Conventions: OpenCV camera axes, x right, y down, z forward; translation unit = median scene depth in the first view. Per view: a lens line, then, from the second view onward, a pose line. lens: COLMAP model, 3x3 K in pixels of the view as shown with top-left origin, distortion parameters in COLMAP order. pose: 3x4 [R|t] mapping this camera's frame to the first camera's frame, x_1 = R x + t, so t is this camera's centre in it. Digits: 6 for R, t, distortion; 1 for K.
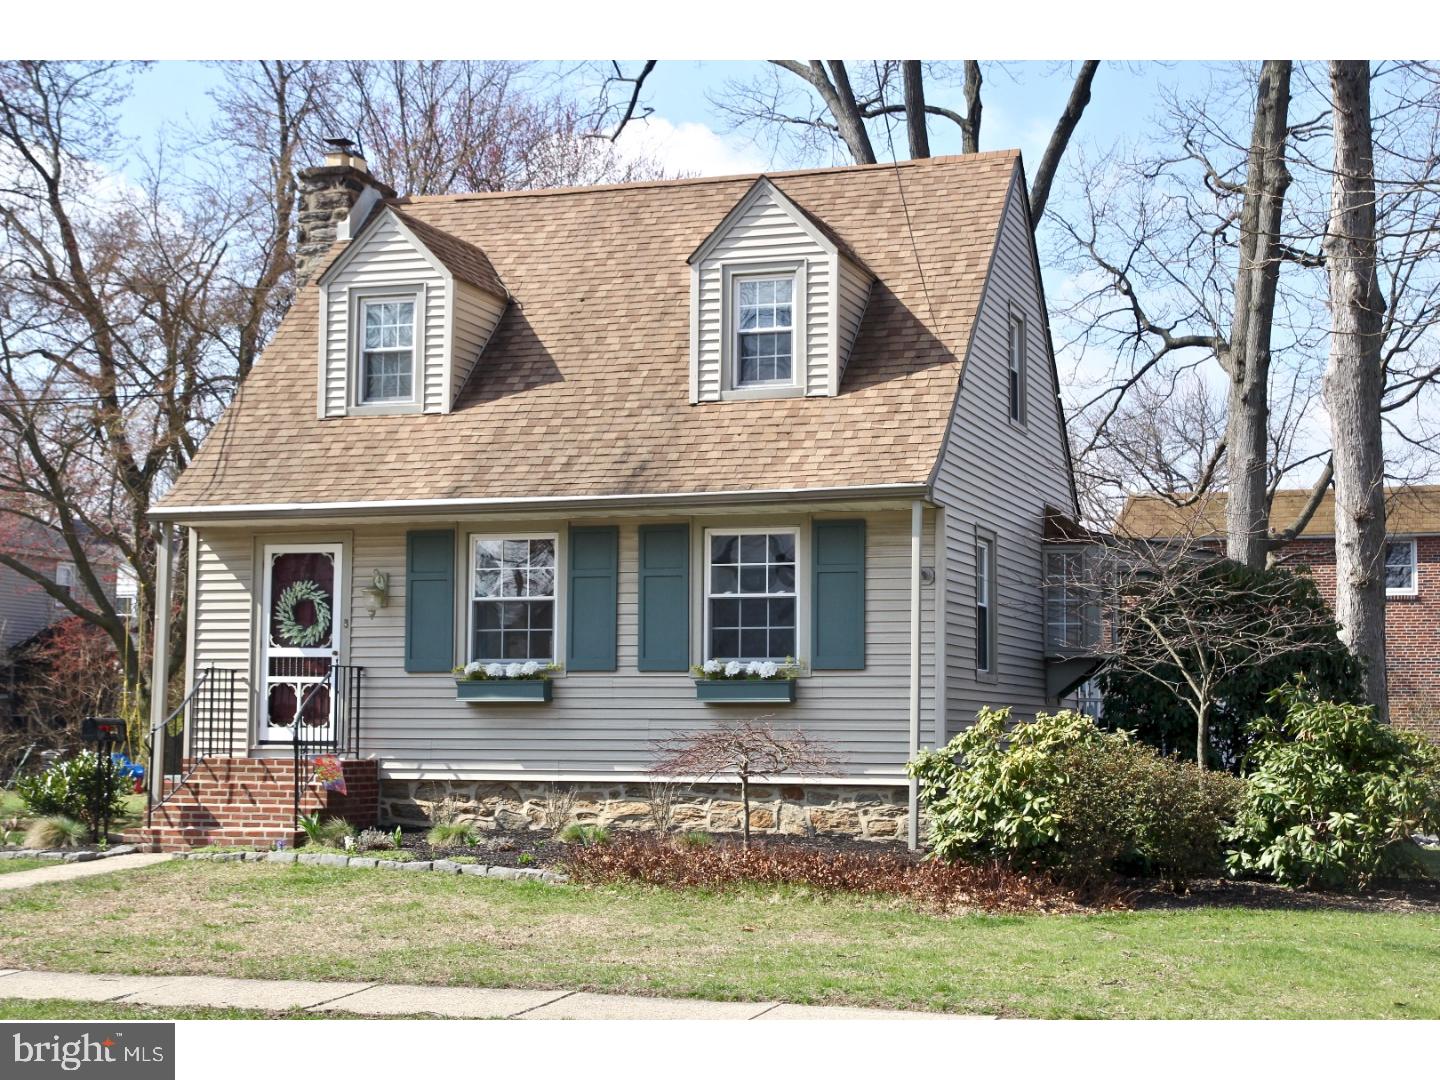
lens RADIAL K [[2333.2, 0, 720.0], [0, 2333.2, 540.0], [0, 0, 1]] dist [0.025441, -0.021848]
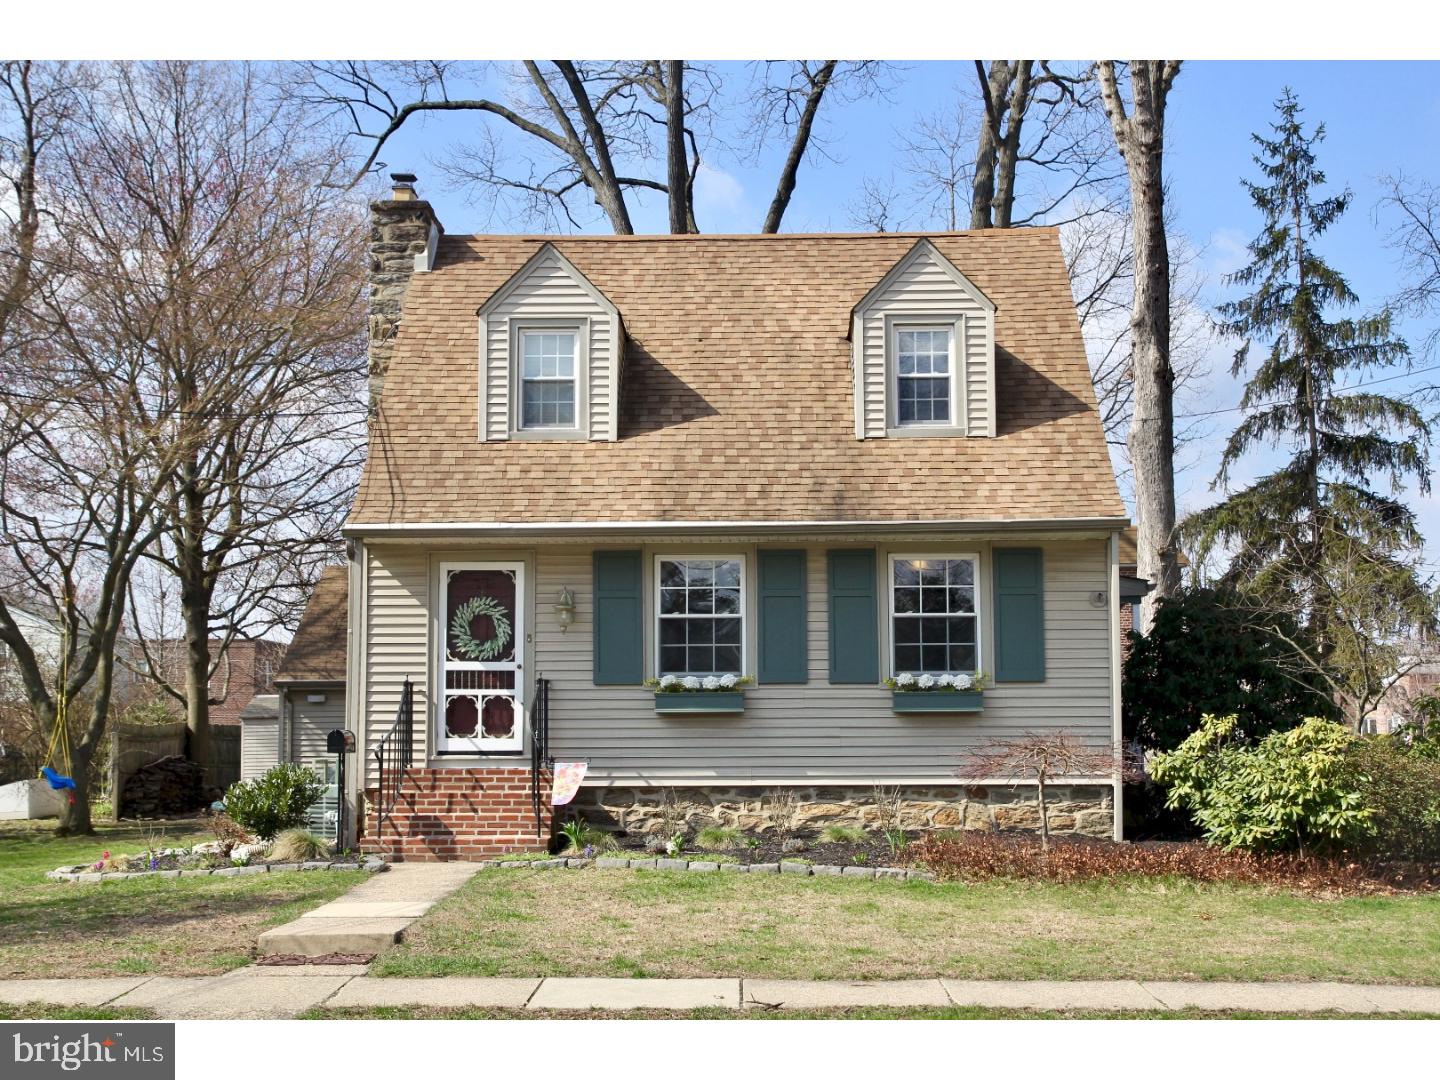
lens RADIAL K [[2071.6, 0, 720.0], [0, 2071.6, 540.0], [0, 0, 1]] dist [0.003496, 0.063757]
pose [[0.954190, 0.019262, 0.298580, -0.363852], [-0.014969, 0.999749, -0.016661, 0.006021], [-0.298826, 0.011428, 0.954239, 0.090124]]
